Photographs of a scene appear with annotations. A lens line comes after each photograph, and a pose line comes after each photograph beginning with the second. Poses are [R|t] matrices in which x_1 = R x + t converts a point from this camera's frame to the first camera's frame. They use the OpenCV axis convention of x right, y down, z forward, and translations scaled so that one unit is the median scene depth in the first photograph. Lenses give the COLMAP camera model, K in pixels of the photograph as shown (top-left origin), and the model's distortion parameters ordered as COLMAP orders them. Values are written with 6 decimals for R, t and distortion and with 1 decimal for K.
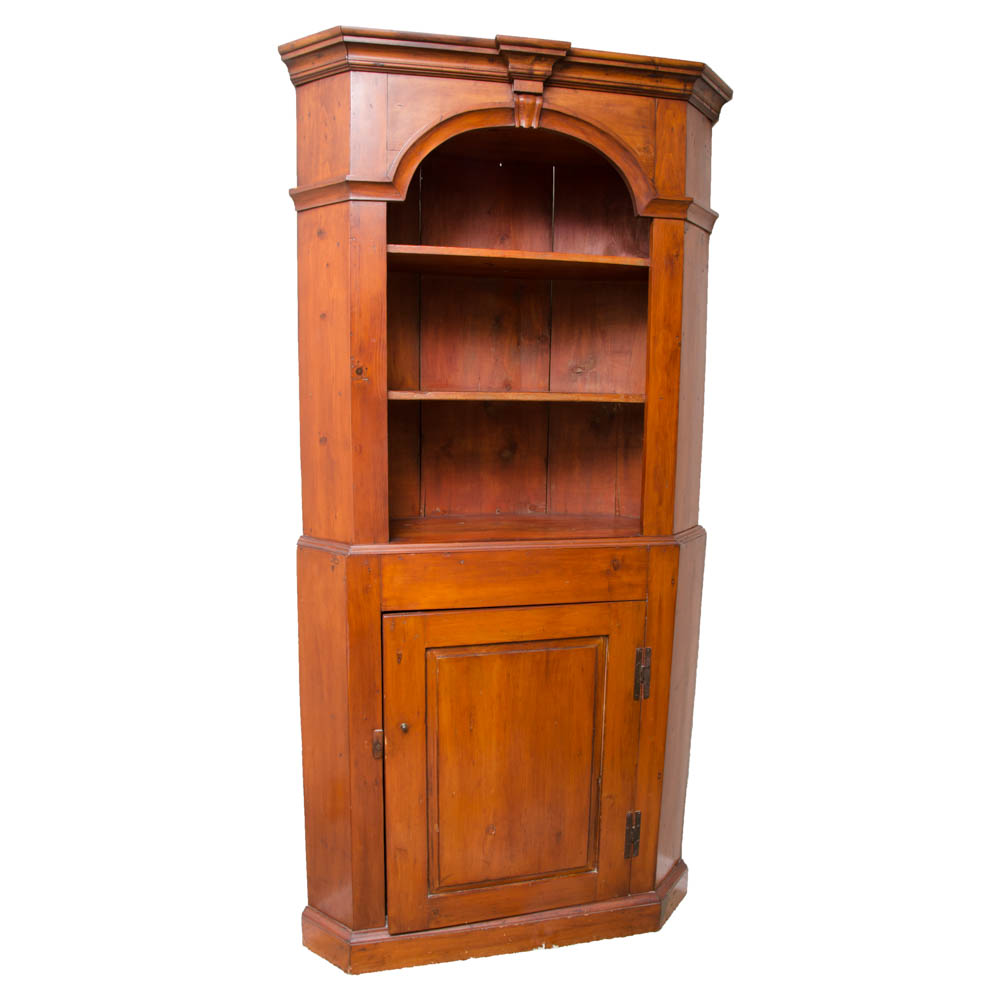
lens RADIAL K [[757.4, 0, 501.9], [0, 757.4, 495.4], [0, 0, 1]] dist [-0.074324, 0.001334]
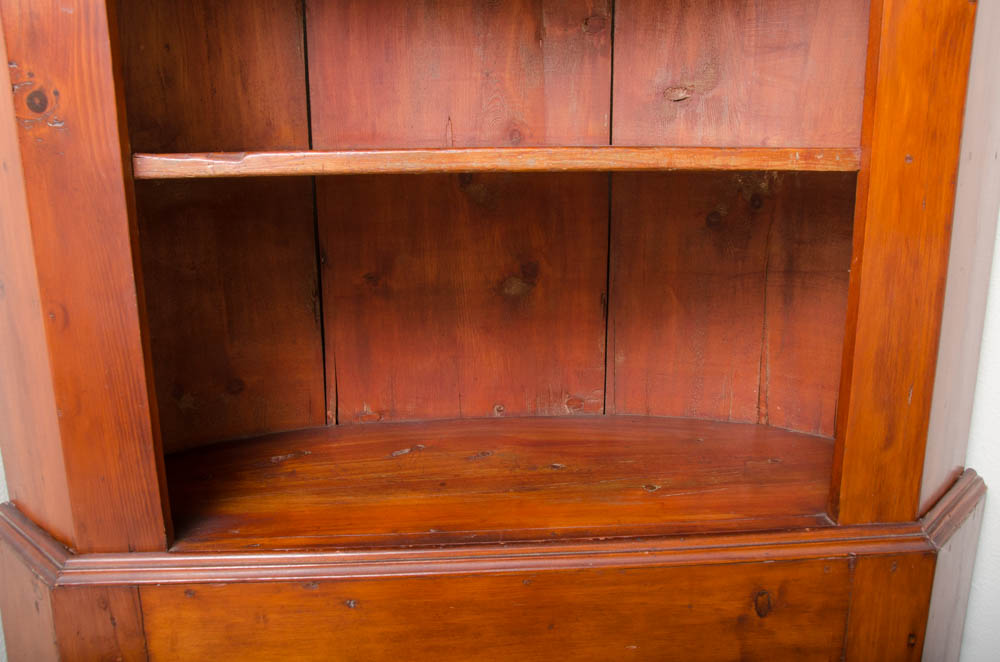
lens RADIAL K [[831.1, 0, 493.2], [0, 831.1, 344.9], [0, 0, 1]] dist [-0.088776, 0.051502]
pose [[0.990539, 0.008600, -0.136963, 0.070374], [0.004427, 0.995513, 0.094522, -0.077380], [0.137161, -0.094234, 0.986056, 0.580908]]
